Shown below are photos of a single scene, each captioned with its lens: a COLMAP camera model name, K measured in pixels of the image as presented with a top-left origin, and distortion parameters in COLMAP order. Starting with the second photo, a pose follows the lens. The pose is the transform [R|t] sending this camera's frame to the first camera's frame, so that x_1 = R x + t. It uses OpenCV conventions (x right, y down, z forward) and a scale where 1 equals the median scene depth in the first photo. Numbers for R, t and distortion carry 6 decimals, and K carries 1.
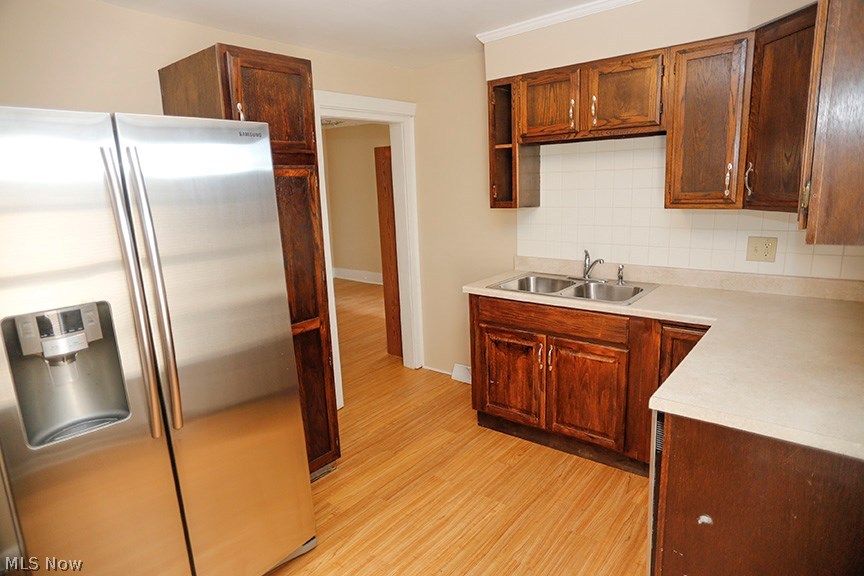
lens RADIAL K [[492.7, 0, 432.0], [0, 492.7, 288.0], [0, 0, 1]] dist [-0.070210, 0.045091]
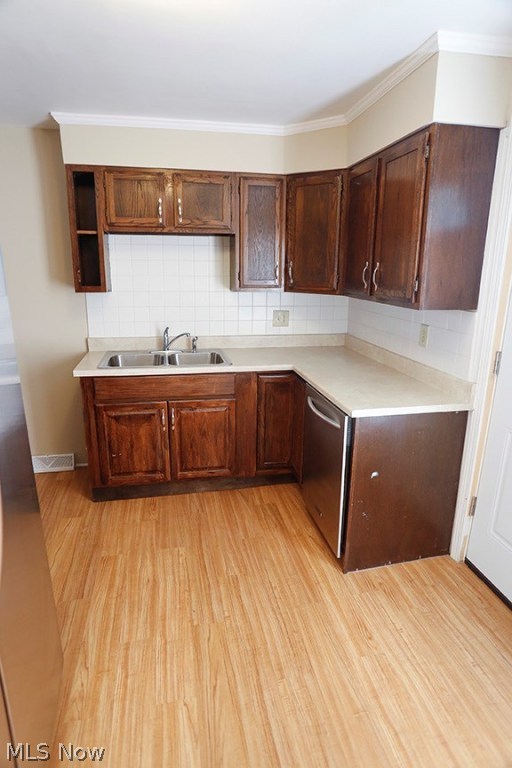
lens RADIAL K [[438.0, 0, 256.0], [0, 438.0, 384.0], [0, 0, 1]] dist [-0.070210, 0.045091]
pose [[0.627264, -0.154103, 0.763408, -0.420841], [0.121529, 0.987588, 0.099500, -0.021349], [-0.769266, 0.030363, 0.638207, 0.167928]]
